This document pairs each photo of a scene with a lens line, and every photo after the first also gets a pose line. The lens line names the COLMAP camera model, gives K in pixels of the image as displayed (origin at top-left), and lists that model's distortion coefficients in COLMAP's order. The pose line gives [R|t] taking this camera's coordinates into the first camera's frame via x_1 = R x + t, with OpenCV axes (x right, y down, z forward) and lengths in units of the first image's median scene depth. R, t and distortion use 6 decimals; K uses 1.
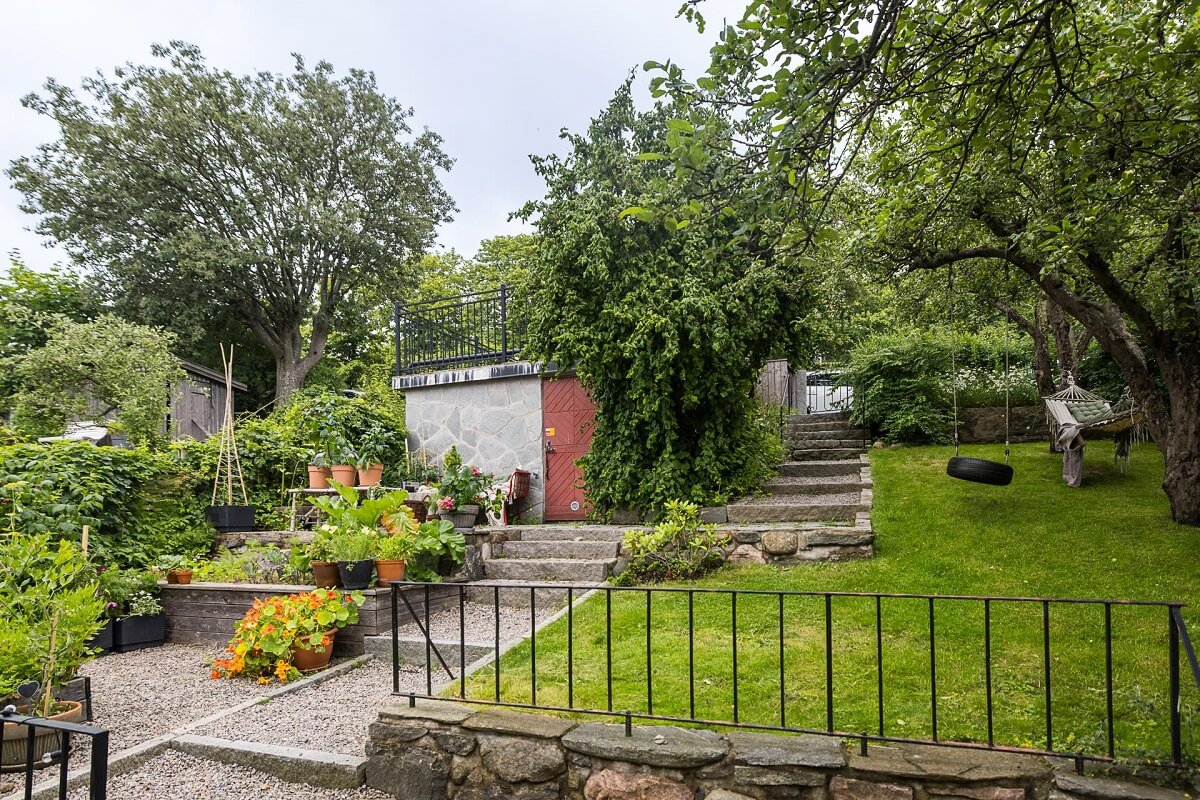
lens RADIAL K [[613.6, 0, 601.3], [0, 613.6, 506.2], [0, 0, 1]] dist [0.001045, 0.000323]
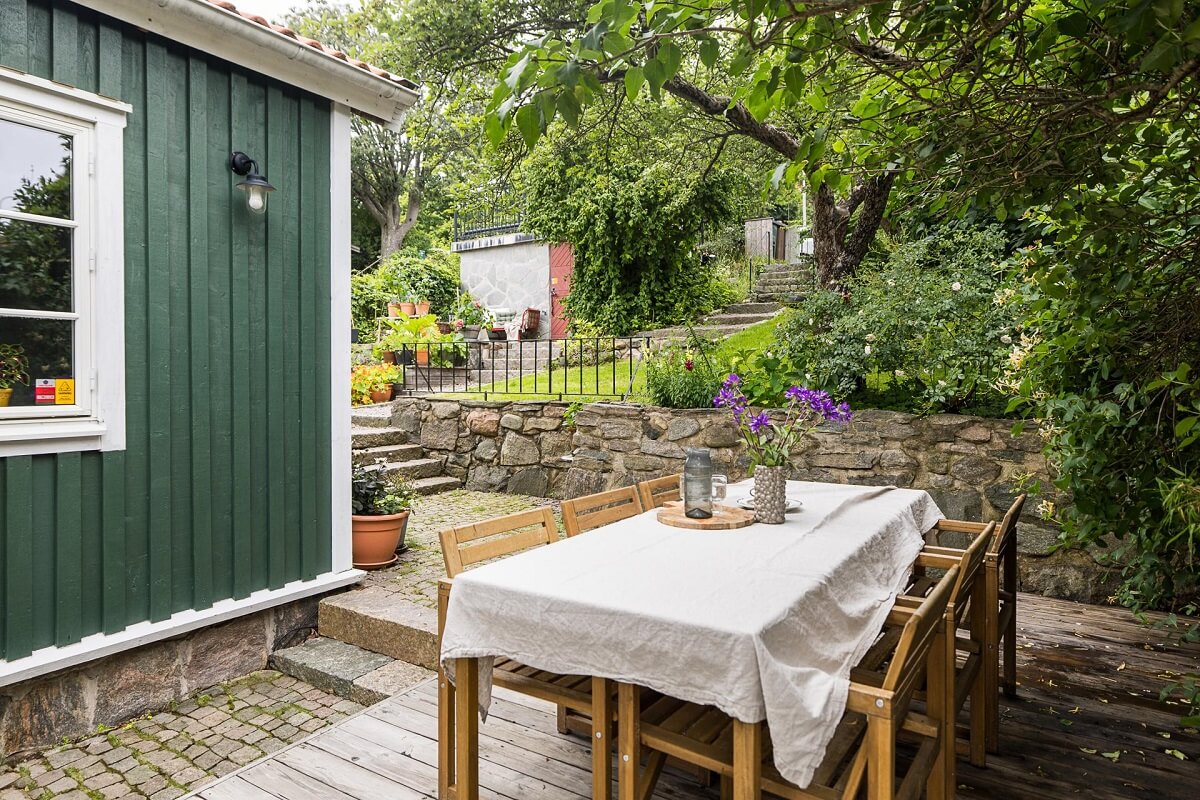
lens RADIAL K [[711.3, 0, 600.0], [0, 711.3, 400.0], [0, 0, 1]] dist [-0.002473, 0.000052]
pose [[0.978130, 0.022417, -0.206781, 0.429702], [-0.014446, 0.999096, 0.039976, 0.098432], [0.207490, -0.036115, 0.977570, -0.673373]]
